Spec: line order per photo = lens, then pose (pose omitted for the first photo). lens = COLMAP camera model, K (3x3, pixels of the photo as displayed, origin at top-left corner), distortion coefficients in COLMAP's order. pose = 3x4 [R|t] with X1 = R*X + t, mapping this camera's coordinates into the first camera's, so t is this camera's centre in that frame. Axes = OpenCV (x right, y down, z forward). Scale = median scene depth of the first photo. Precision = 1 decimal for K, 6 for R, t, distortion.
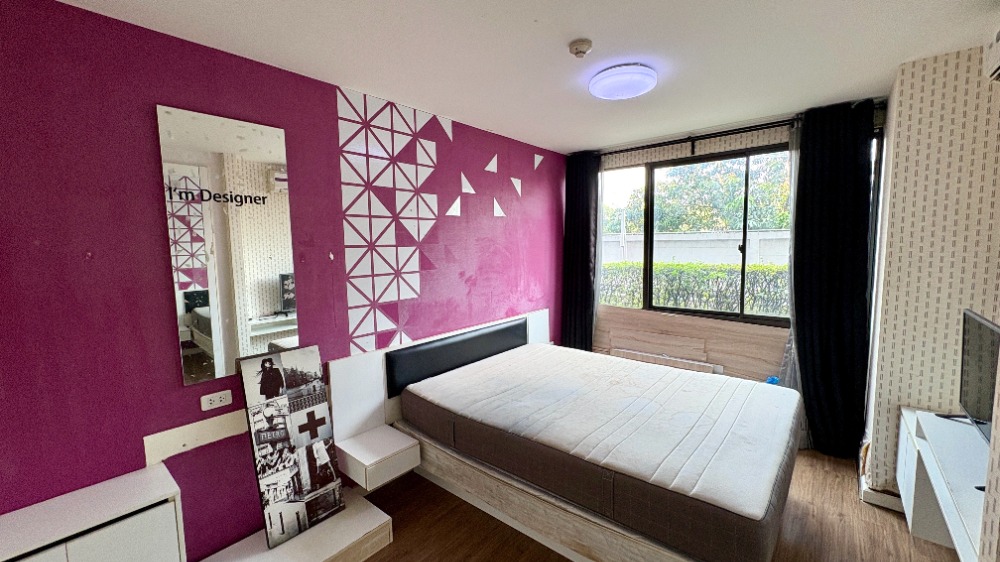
lens RADIAL K [[398.2, 0, 501.8], [0, 398.2, 283.0], [0, 0, 1]] dist [-0.000181, 0.000483]
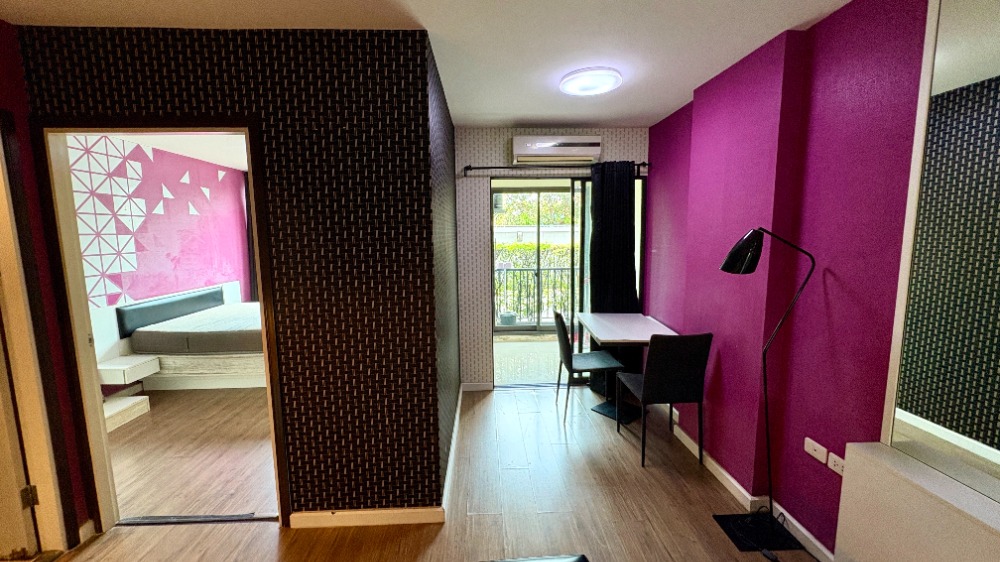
lens RADIAL K [[398.2, 0, 498.3], [0, 398.2, 282.9], [0, 0, 1]] dist [-0.000181, 0.000483]
pose [[0.743253, -0.073702, 0.664939, -0.183430], [0.062135, 0.997222, 0.041080, 0.095325], [-0.666119, 0.010783, 0.745767, -0.877156]]
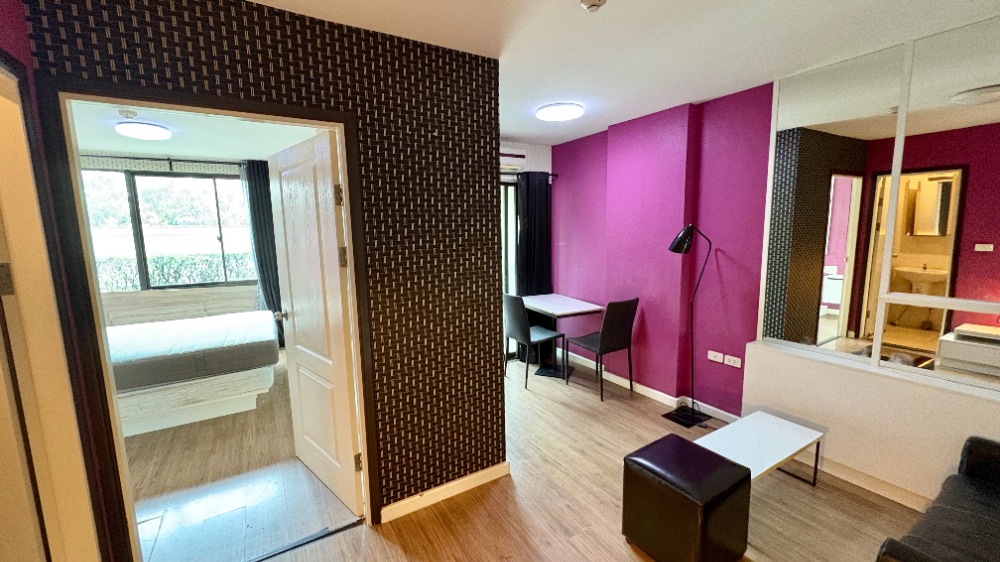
lens RADIAL K [[398.2, 0, 498.6], [0, 398.2, 283.2], [0, 0, 1]] dist [-0.000181, 0.000483]
pose [[0.325753, -0.116975, 0.938191, -0.563209], [0.105642, 0.990606, 0.086829, 0.069988], [-0.939534, 0.070827, 0.335051, -0.570045]]
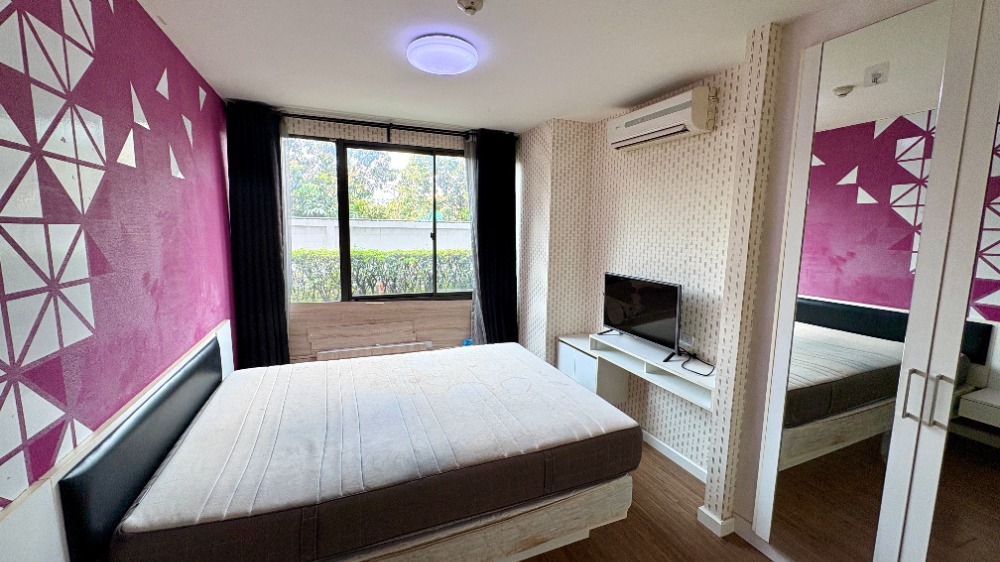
lens RADIAL K [[398.2, 0, 497.1], [0, 398.2, 283.8], [0, 0, 1]] dist [-0.000181, 0.000483]
pose [[0.459374, -0.094669, 0.883183, -0.368437], [0.062168, 0.995292, 0.074350, -0.026604], [-0.886064, 0.020751, 0.463097, 0.345477]]
